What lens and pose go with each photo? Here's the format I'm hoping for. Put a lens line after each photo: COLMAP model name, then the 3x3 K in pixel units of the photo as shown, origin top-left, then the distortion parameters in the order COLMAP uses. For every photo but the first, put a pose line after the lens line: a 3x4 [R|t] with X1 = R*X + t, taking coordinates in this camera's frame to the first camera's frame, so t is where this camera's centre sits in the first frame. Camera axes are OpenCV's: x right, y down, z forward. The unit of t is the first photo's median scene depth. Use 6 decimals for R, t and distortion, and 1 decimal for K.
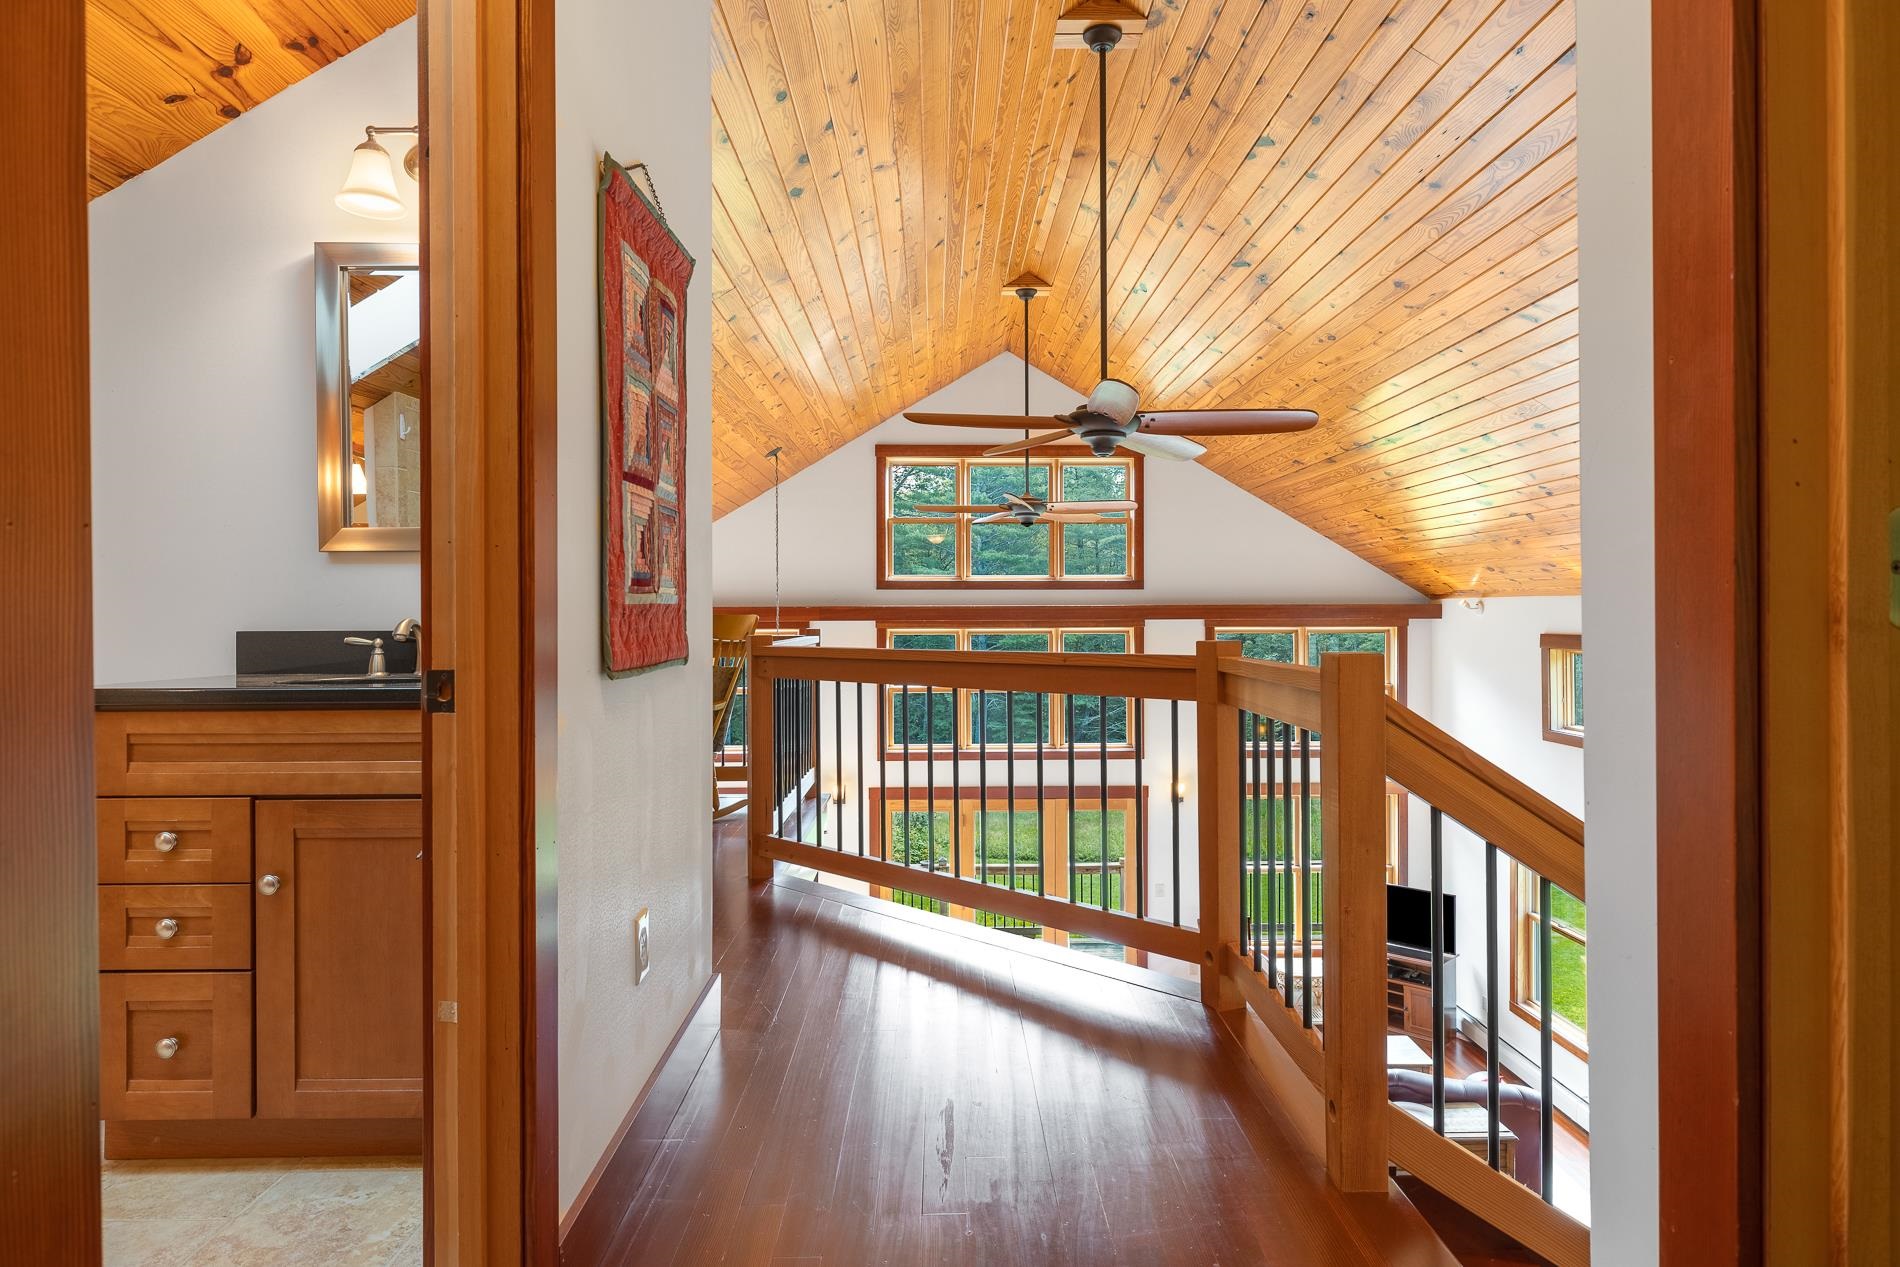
lens RADIAL K [[1375.5, 0, 947.4], [0, 1375.5, 631.3], [0, 0, 1]] dist [0.001237, 0.000042]
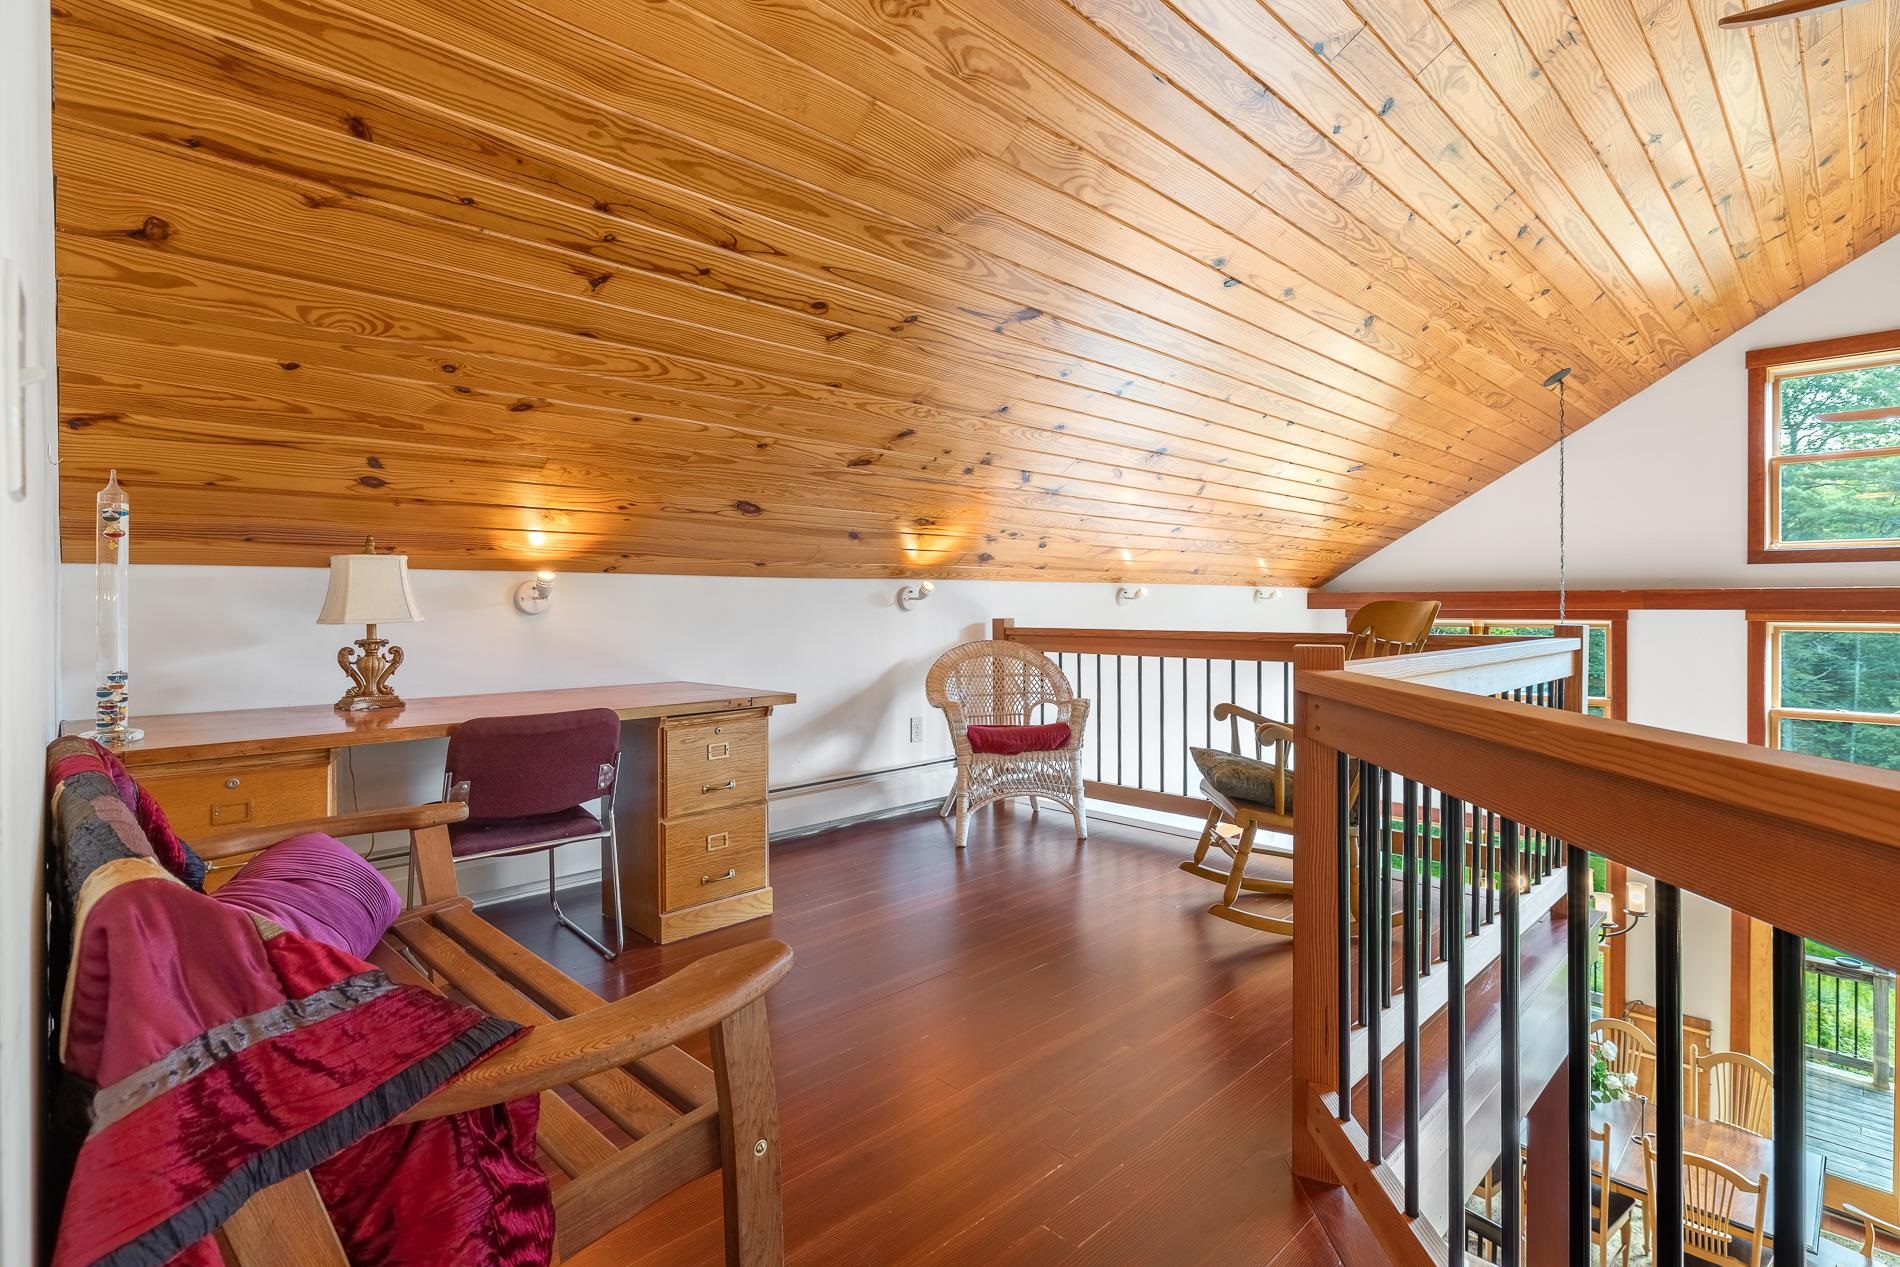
lens RADIAL K [[913.0, 0, 955.0], [0, 913.0, 602.8], [0, 0, 1]] dist [-0.012413, 0.002780]
pose [[0.694237, 0.000847, -0.719746, -0.001551], [-0.009543, 0.999922, -0.008029, -0.004059], [0.719683, 0.012443, 0.694191, 0.434528]]
